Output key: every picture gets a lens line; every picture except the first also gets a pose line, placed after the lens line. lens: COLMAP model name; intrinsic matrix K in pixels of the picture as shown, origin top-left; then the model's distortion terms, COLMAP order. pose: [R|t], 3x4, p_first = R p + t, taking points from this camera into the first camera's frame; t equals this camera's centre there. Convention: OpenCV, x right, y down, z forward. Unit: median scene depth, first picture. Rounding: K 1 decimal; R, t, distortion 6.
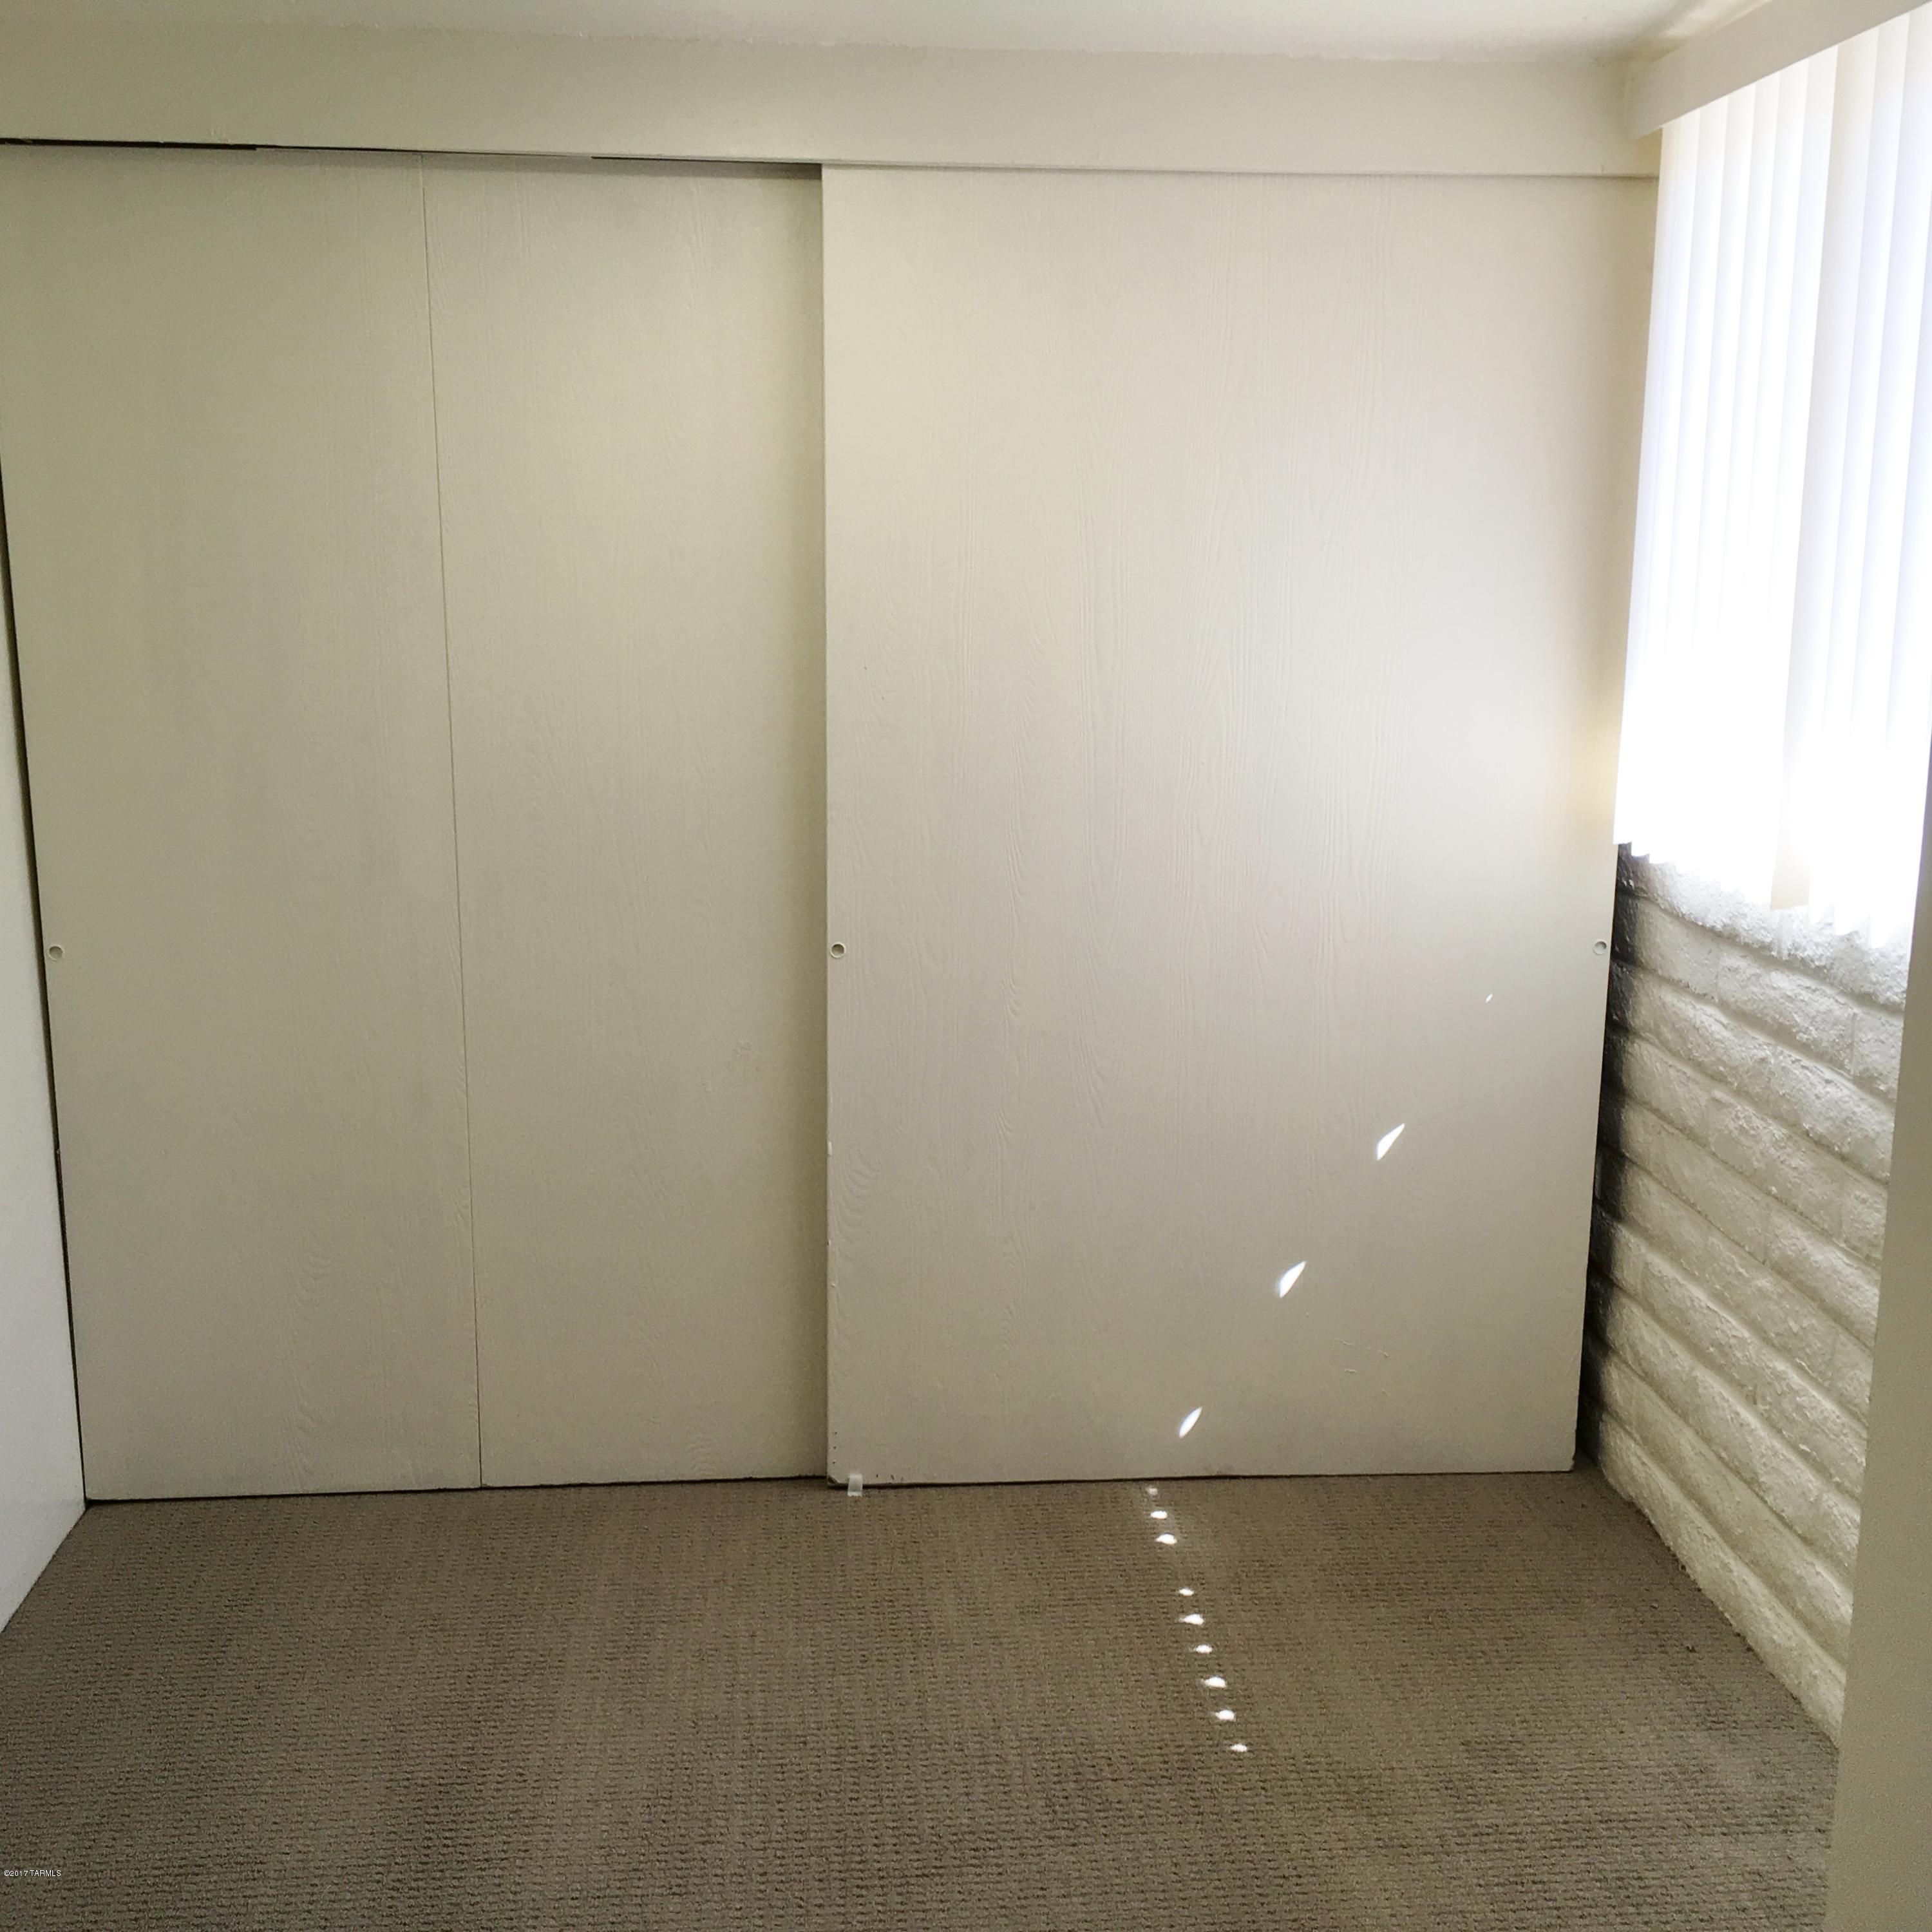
lens RADIAL K [[2178.7, 0, 966.0], [0, 2178.7, 966.0], [0, 0, 1]] dist [0.019675, 0.011220]
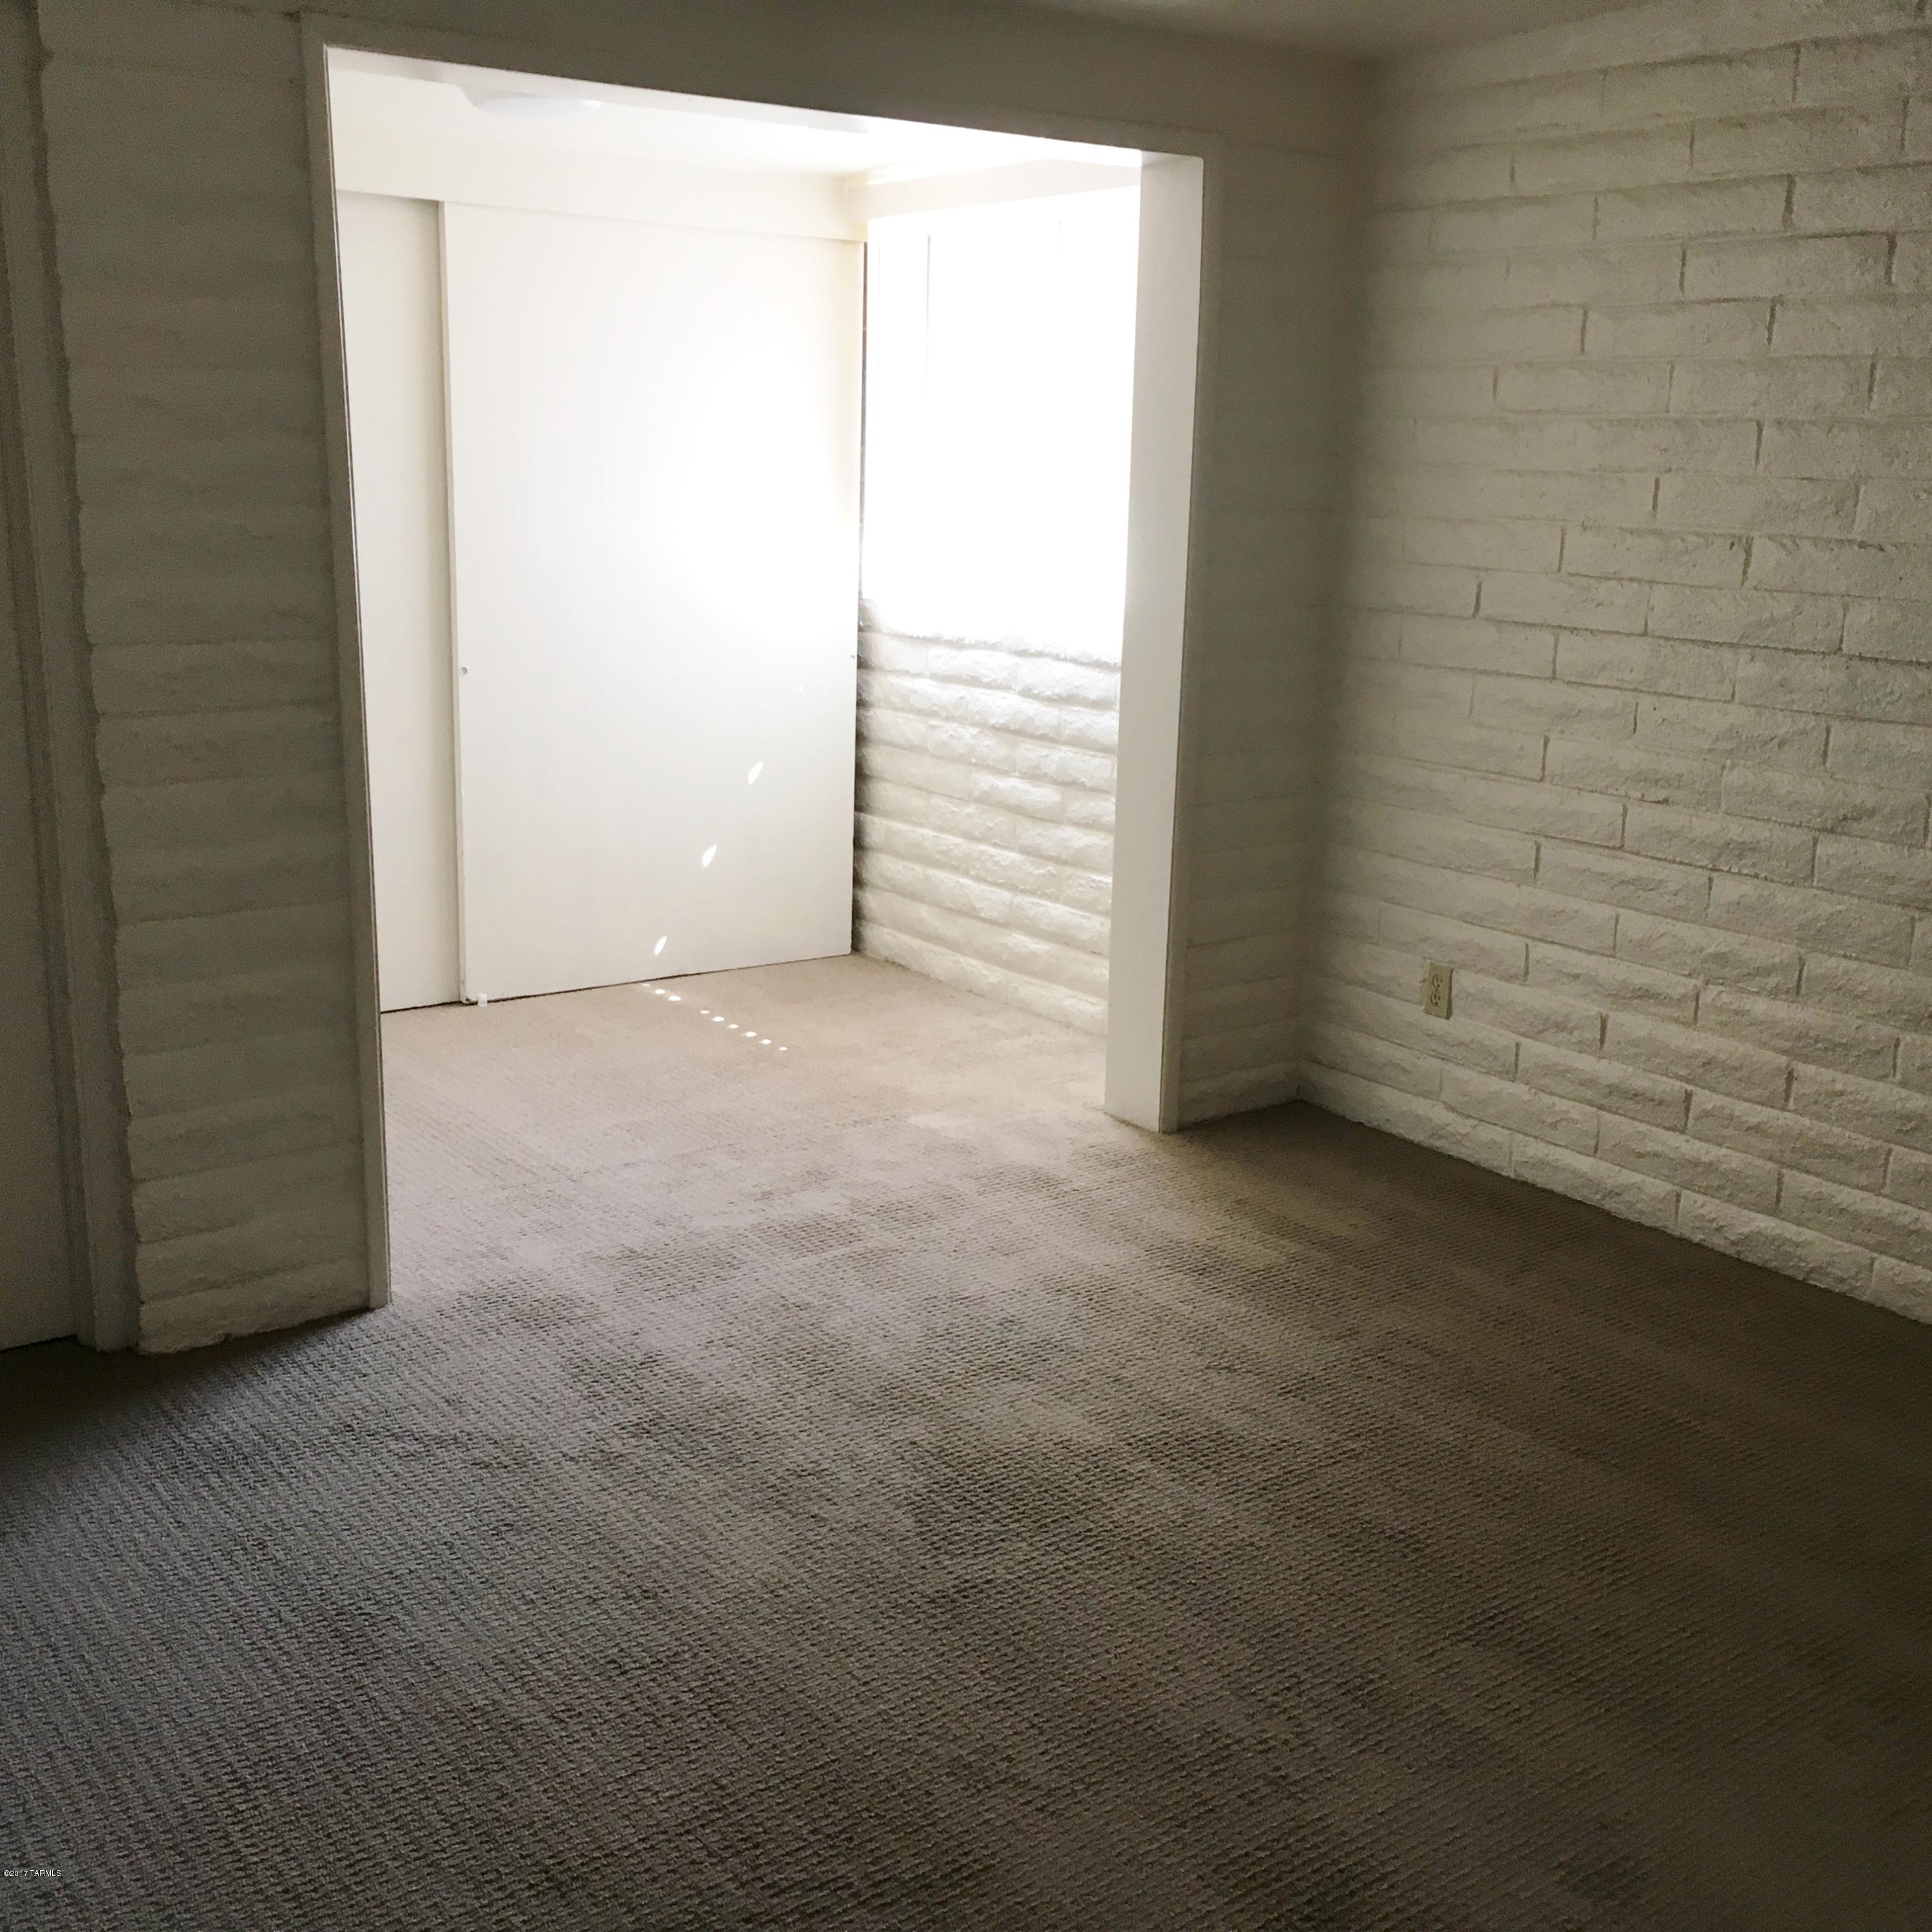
lens RADIAL K [[2172.1, 0, 966.0], [0, 2172.1, 966.0], [0, 0, 1]] dist [0.066807, -0.050547]
pose [[0.848557, -0.109382, 0.517674, -0.657436], [0.088374, 0.993954, 0.065158, 0.149731], [-0.521671, -0.009542, 0.853093, -0.674703]]
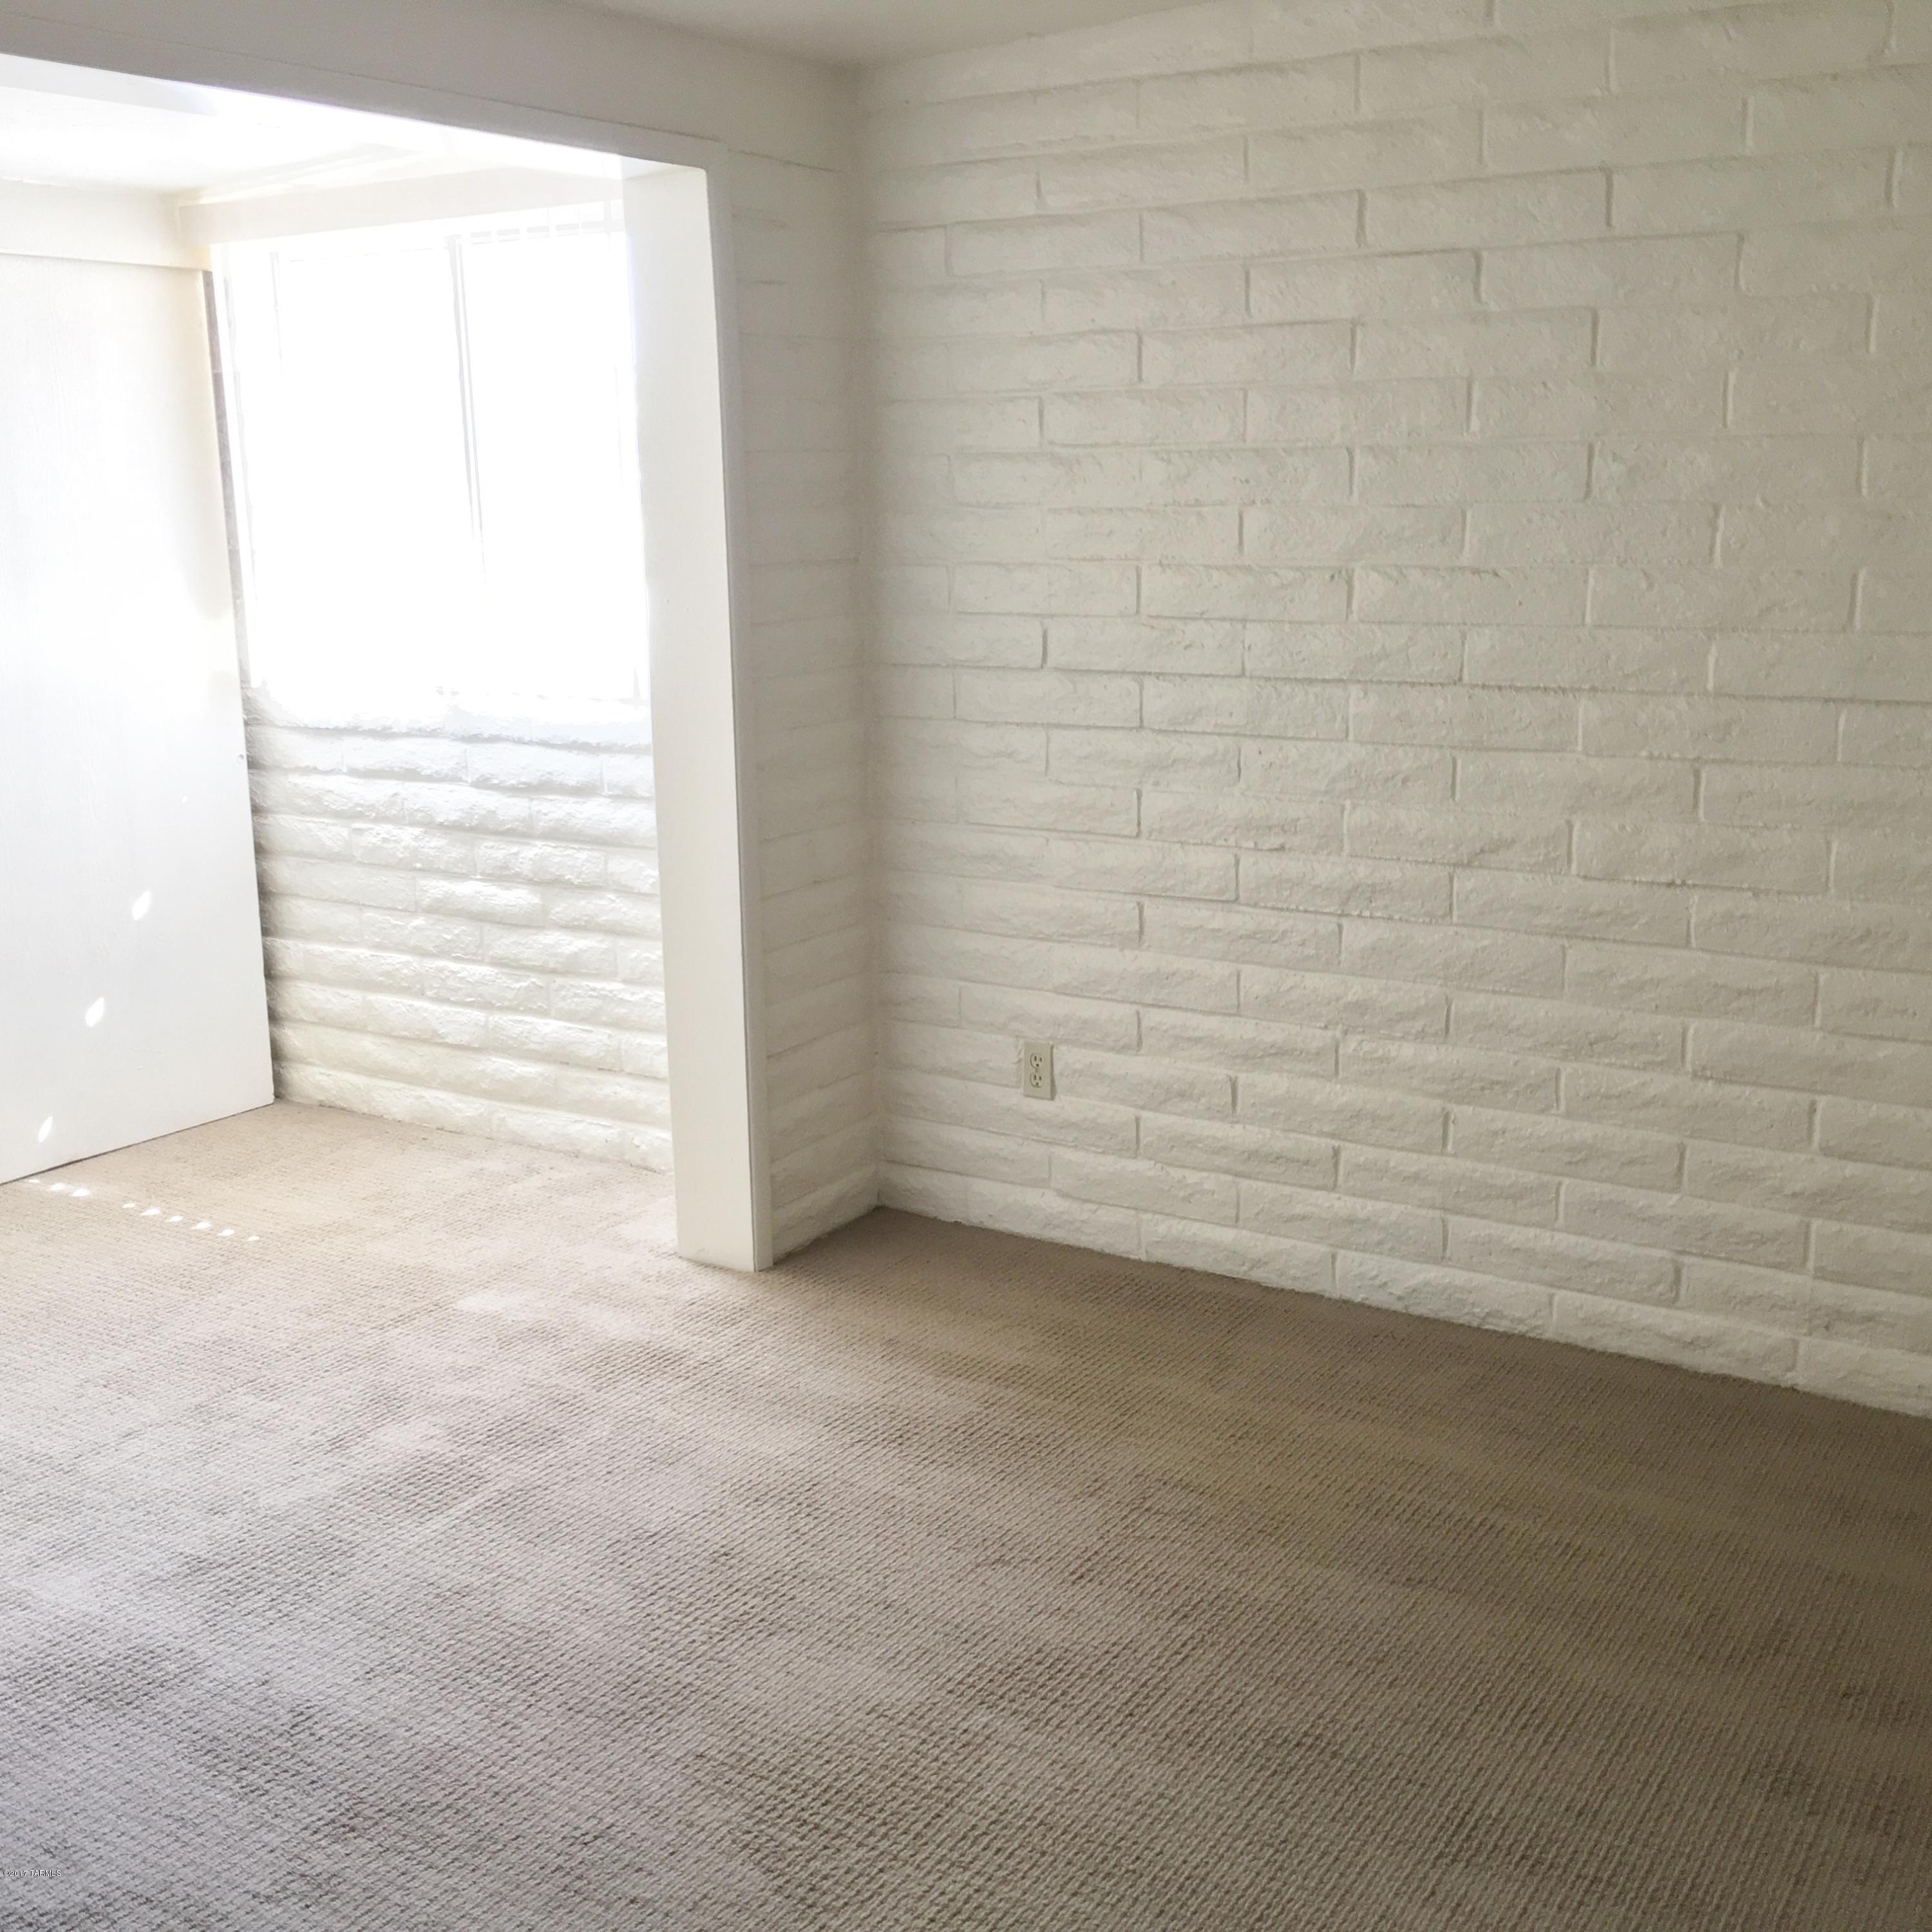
lens RADIAL K [[2172.1, 0, 966.0], [0, 2172.1, 966.0], [0, 0, 1]] dist [0.066807, -0.050547]
pose [[0.601185, -0.191471, 0.775832, -0.693515], [0.184399, 0.977908, 0.098454, 0.084342], [-0.777543, 0.083873, 0.623211, -0.400178]]
